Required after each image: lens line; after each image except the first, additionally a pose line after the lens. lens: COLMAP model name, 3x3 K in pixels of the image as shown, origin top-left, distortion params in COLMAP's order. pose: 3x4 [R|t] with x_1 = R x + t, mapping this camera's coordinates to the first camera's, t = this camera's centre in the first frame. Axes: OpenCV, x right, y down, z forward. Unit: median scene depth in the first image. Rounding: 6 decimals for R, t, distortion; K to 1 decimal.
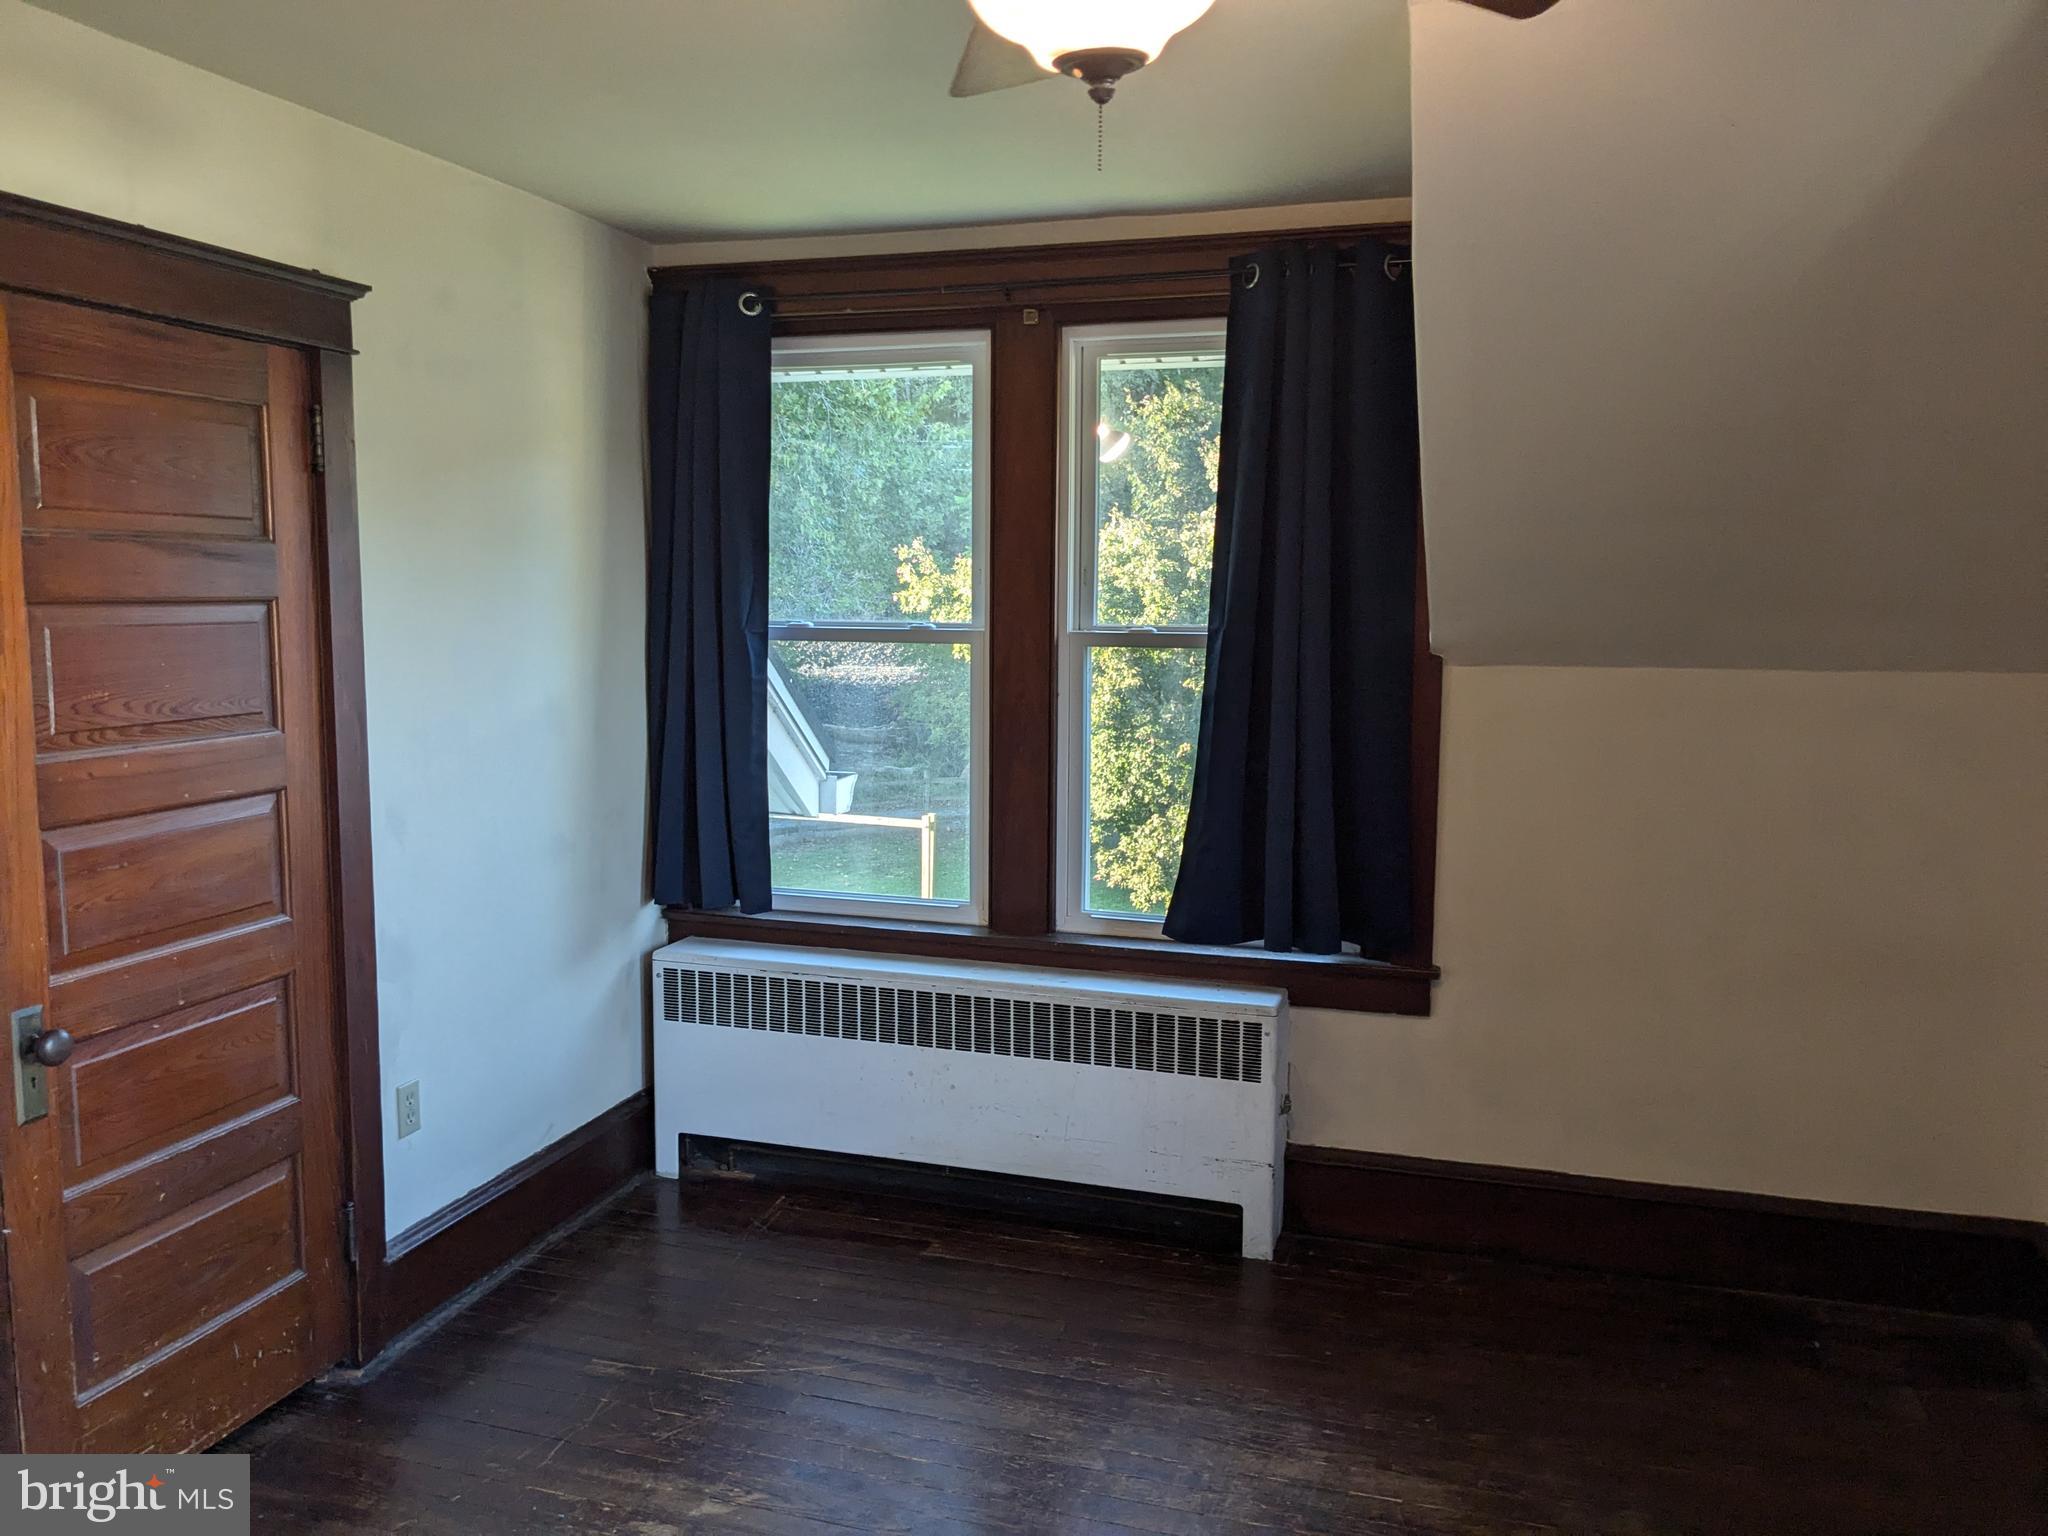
lens RADIAL K [[1629.1, 0, 1027.3], [0, 1629.1, 755.3], [0, 0, 1]] dist [0.035650, -0.064925]
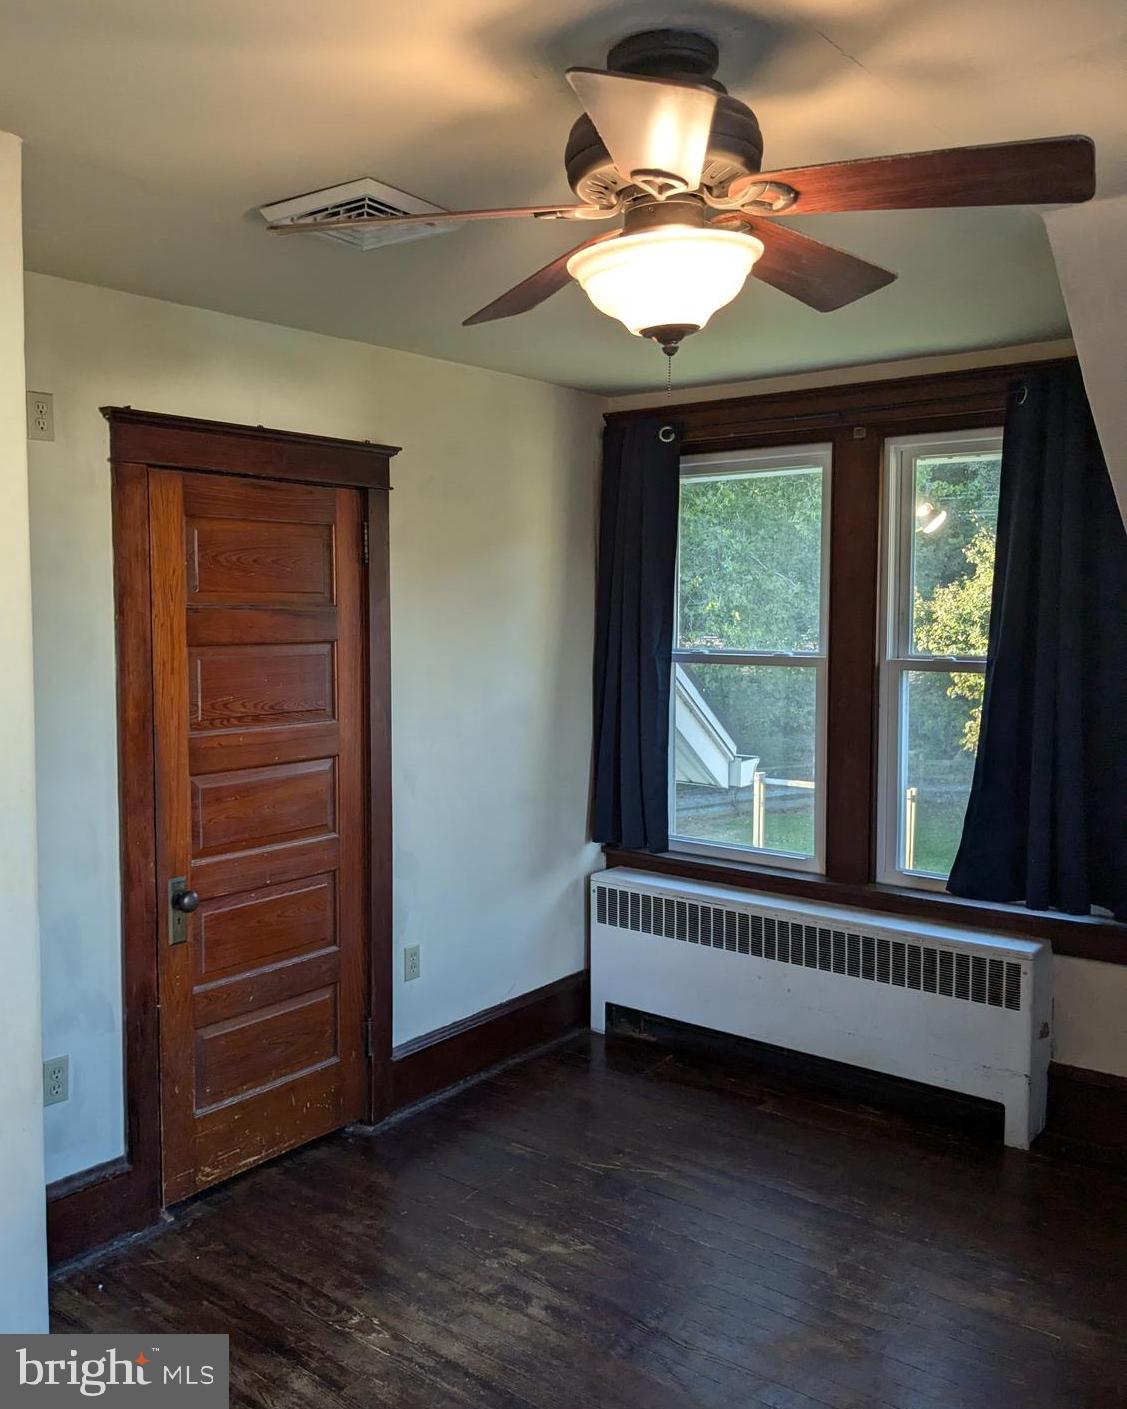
lens RADIAL K [[1211.6, 0, 526.5], [0, 1211.6, 672.9], [0, 0, 1]] dist [0.021176, -0.058688]
pose [[0.933662, 0.013285, -0.357909, 0.119175], [-0.032219, 0.998376, -0.046990, -0.008862], [0.356703, 0.055405, 0.932573, -0.051355]]
